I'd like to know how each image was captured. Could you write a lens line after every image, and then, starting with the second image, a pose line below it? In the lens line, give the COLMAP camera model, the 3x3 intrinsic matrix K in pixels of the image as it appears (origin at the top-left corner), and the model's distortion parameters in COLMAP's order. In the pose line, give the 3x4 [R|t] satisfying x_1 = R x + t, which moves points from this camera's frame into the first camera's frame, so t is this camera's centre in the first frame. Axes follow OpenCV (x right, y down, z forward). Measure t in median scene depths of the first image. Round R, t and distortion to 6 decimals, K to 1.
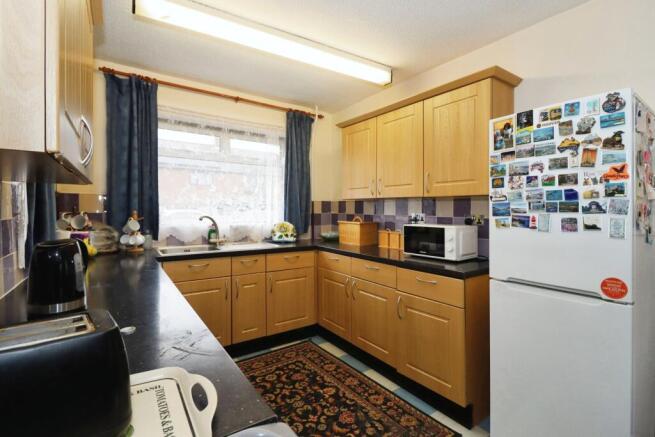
lens RADIAL K [[313.7, 0, 326.7], [0, 313.7, 203.1], [0, 0, 1]] dist [0.000218, -0.000245]
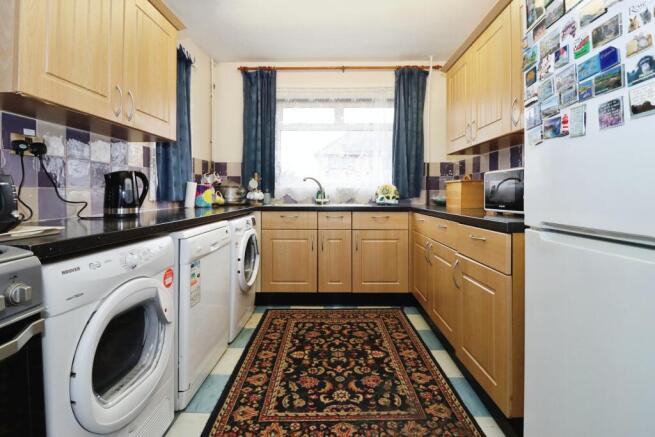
lens RADIAL K [[315.4, 0, 329.7], [0, 315.4, 187.5], [0, 0, 1]] dist [-0.001621, -0.001081]
pose [[0.805999, -0.021930, -0.591510, 0.383090], [0.017312, 0.999759, -0.013476, 0.105733], [0.591664, 0.000621, 0.806185, 0.151988]]
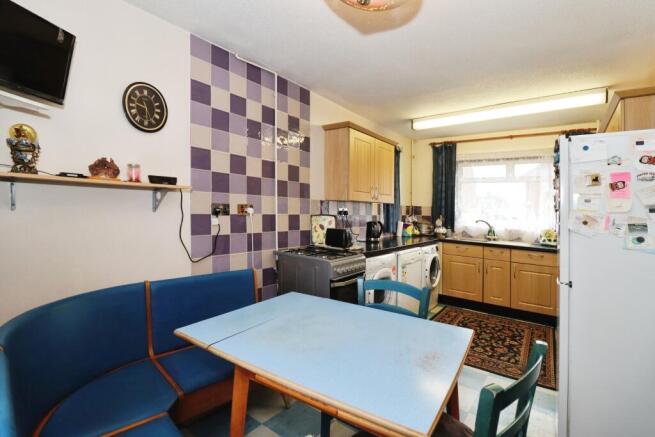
lens RADIAL K [[316.6, 0, 312.4], [0, 316.6, 184.0], [0, 0, 1]] dist [0.000352, -0.000117]
pose [[0.271714, -0.069566, -0.959860, 1.031193], [-0.017204, 0.996874, -0.077118, -0.002961], [0.962224, 0.037468, 0.269668, -0.268943]]
